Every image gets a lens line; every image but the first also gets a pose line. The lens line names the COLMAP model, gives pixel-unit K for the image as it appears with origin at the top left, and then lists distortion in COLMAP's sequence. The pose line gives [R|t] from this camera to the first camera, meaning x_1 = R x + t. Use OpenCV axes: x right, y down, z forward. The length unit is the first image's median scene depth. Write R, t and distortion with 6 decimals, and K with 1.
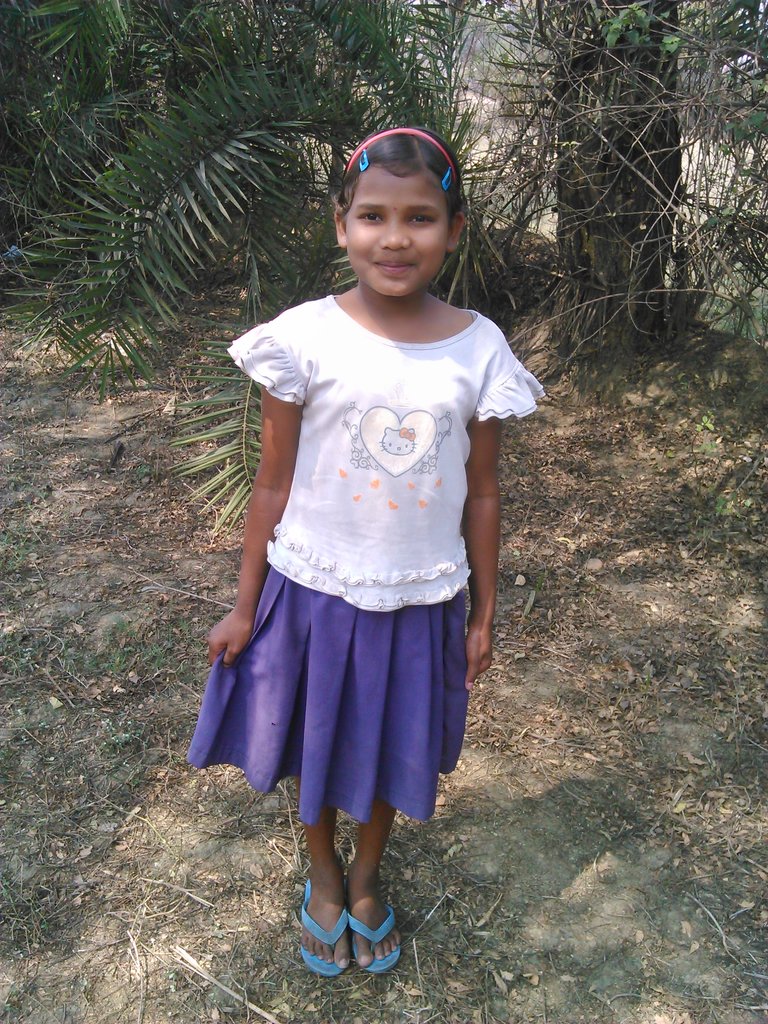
lens RADIAL K [[996.8, 0, 377.0], [0, 996.8, 514.8], [0, 0, 1]] dist [0.051040, -0.203609]
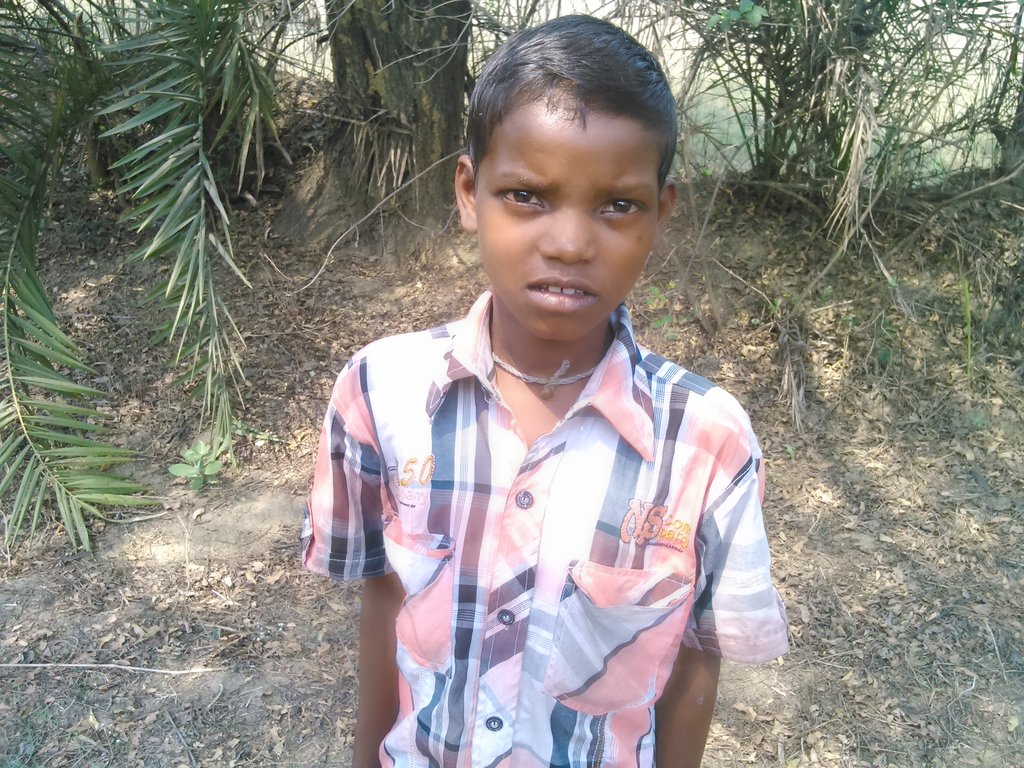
lens RADIAL K [[1063.7, 0, 512.0], [0, 1063.7, 384.0], [0, 0, 1]] dist [0.058733, -0.216758]
pose [[0.894170, -0.191244, 0.404829, -0.133467], [0.178864, 0.981480, 0.068590, -0.082560], [-0.410449, 0.011078, 0.911816, 0.184586]]
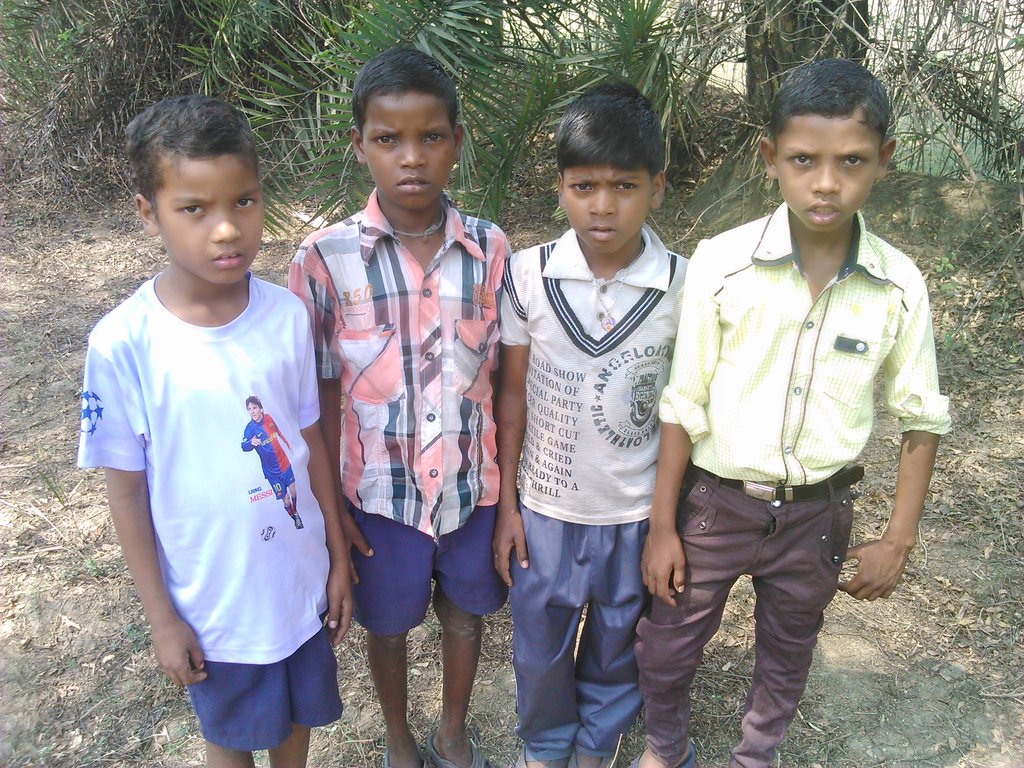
lens RADIAL K [[1004.5, 0, 515.4], [0, 1004.5, 379.0], [0, 0, 1]] dist [0.063683, -0.234146]
pose [[0.998397, -0.056448, 0.004149, -0.105028], [0.056428, 0.998395, 0.004742, 0.001156], [-0.004410, -0.004500, 0.999980, -0.039777]]
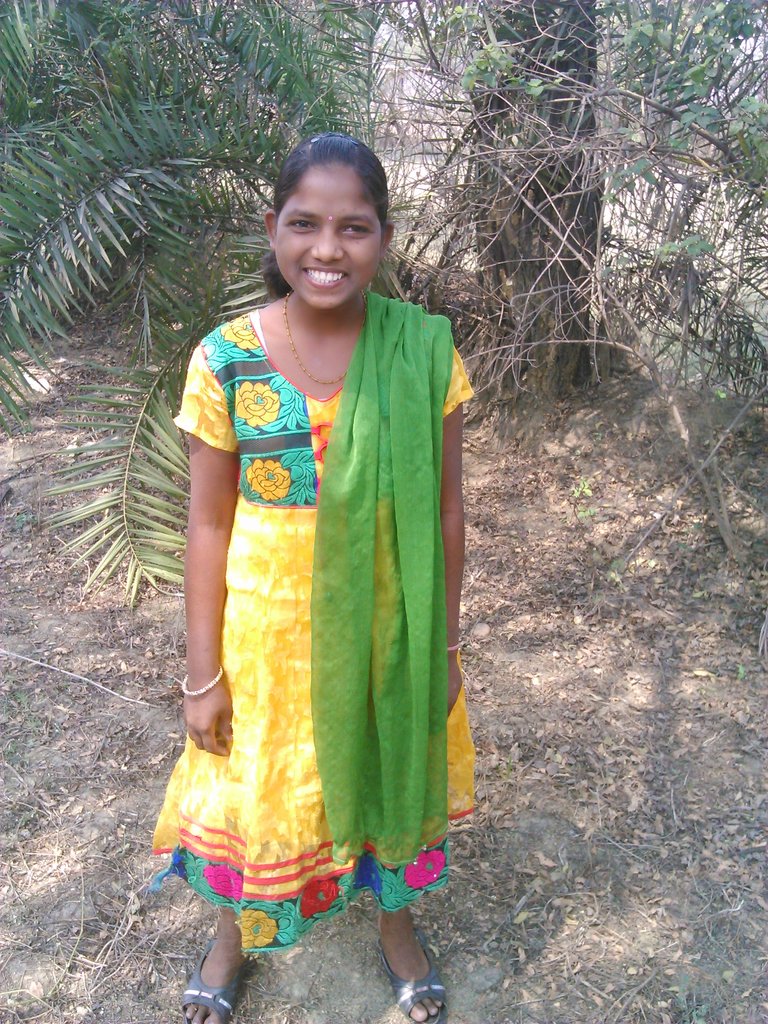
lens RADIAL K [[1006.4, 0, 378.1], [0, 1006.4, 508.5], [0, 0, 1]] dist [0.053350, -0.207373]
pose [[0.999796, 0.013018, 0.015438, 0.101094], [-0.012534, 0.999438, -0.031095, -0.033364], [-0.015835, 0.030895, 0.999397, 0.044938]]
